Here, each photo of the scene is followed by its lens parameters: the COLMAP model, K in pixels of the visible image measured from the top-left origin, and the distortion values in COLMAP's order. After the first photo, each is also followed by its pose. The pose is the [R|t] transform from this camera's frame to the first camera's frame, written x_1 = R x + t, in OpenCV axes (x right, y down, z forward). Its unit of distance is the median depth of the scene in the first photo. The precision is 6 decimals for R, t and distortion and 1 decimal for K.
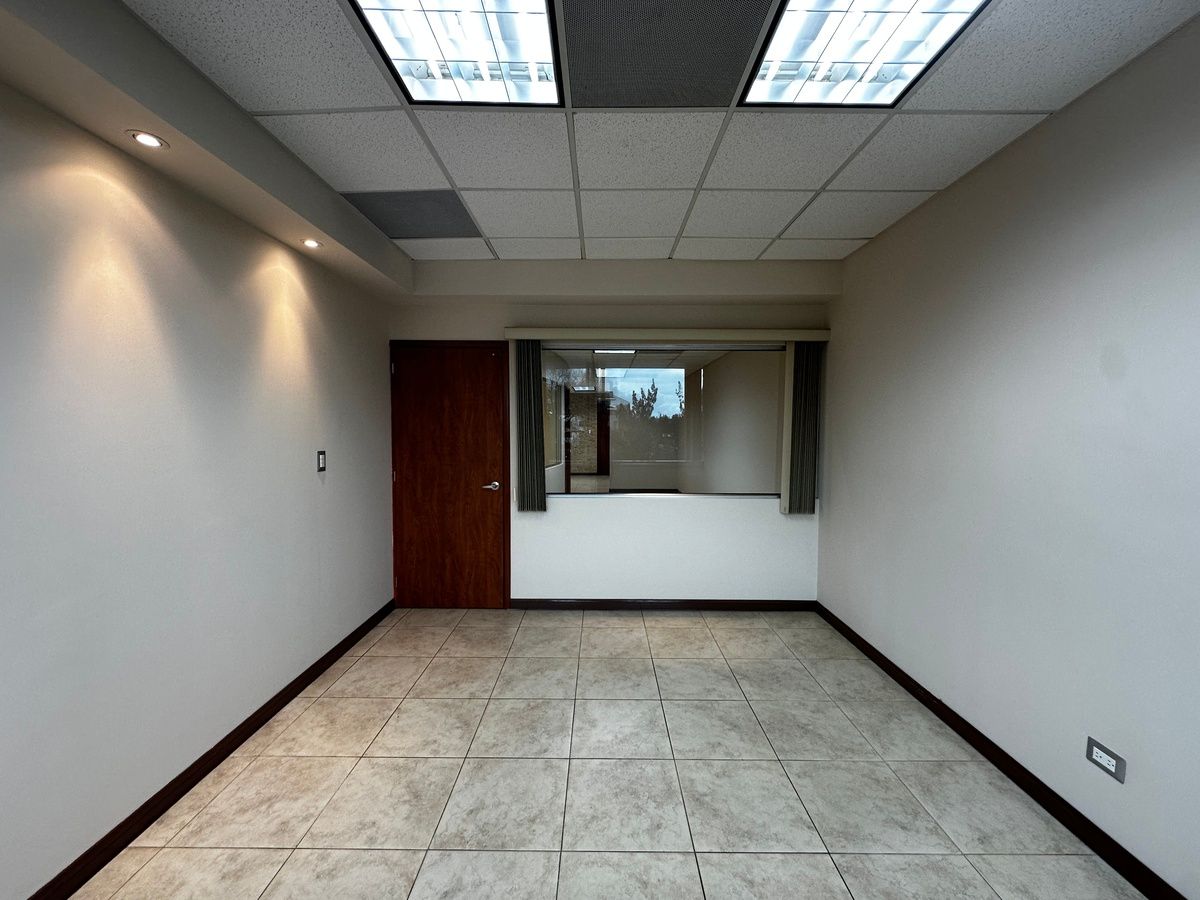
lens RADIAL K [[481.1, 0, 596.8], [0, 481.1, 451.2], [0, 0, 1]] dist [-0.001208, 0.000921]
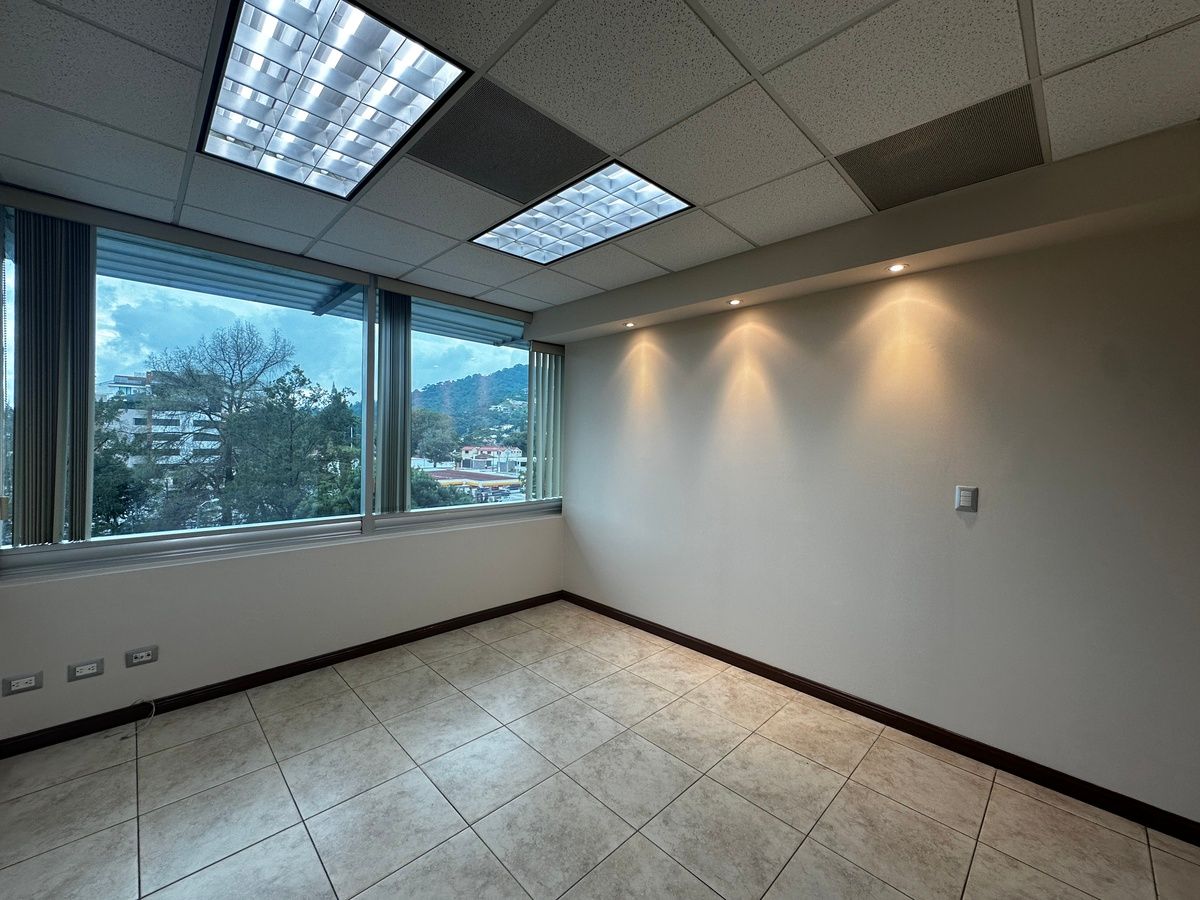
lens RADIAL K [[481.1, 0, 598.2], [0, 481.1, 448.3], [0, 0, 1]] dist [-0.001208, 0.000921]
pose [[-0.708782, -0.002817, -0.705422, 0.685527], [-0.058549, 0.996777, 0.054848, -0.111362], [0.702994, 0.080177, -0.706662, 1.685819]]
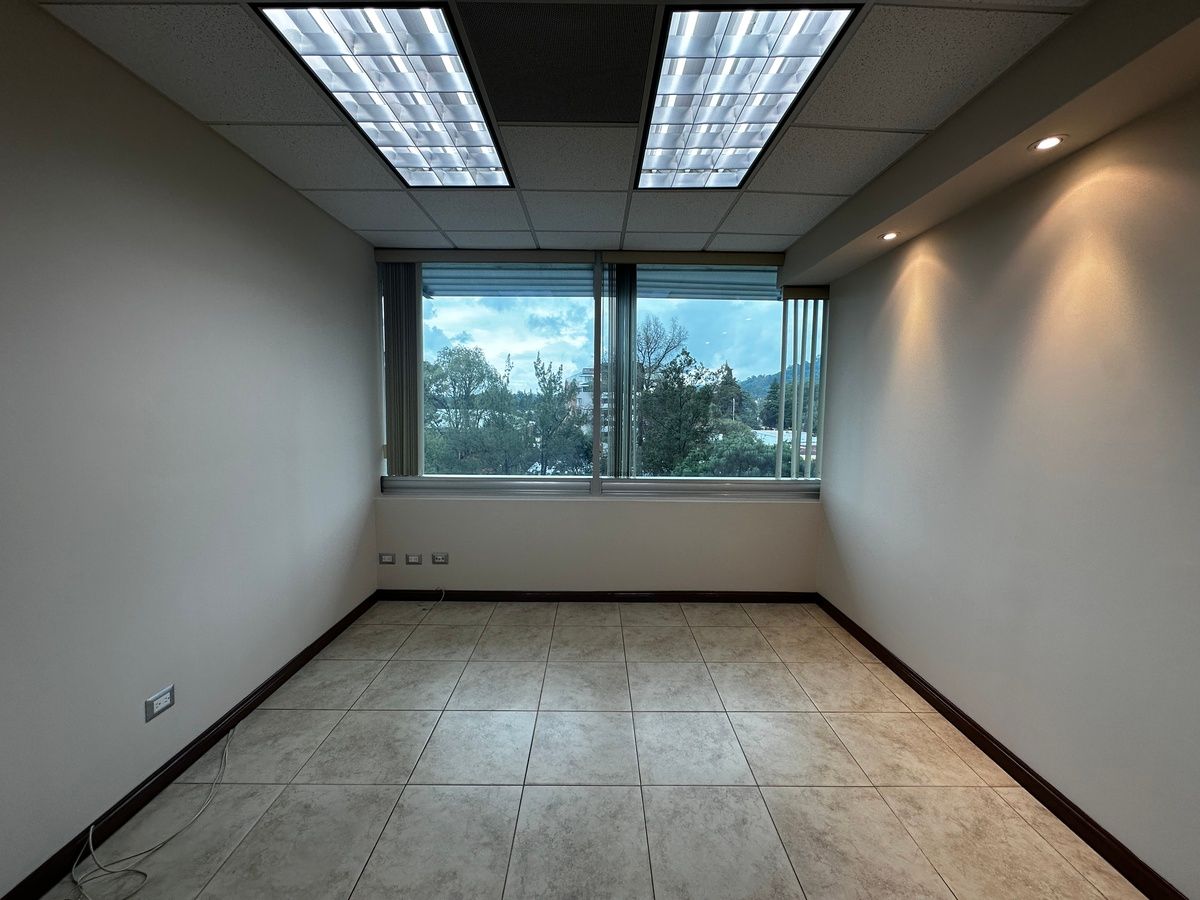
lens RADIAL K [[481.1, 0, 596.6], [0, 481.1, 448.2], [0, 0, 1]] dist [-0.001208, 0.000921]
pose [[-0.999874, -0.009856, -0.012463, 0.046039], [-0.011476, 0.990443, 0.137444, -0.100867], [0.010989, 0.137570, -0.990431, 1.758304]]
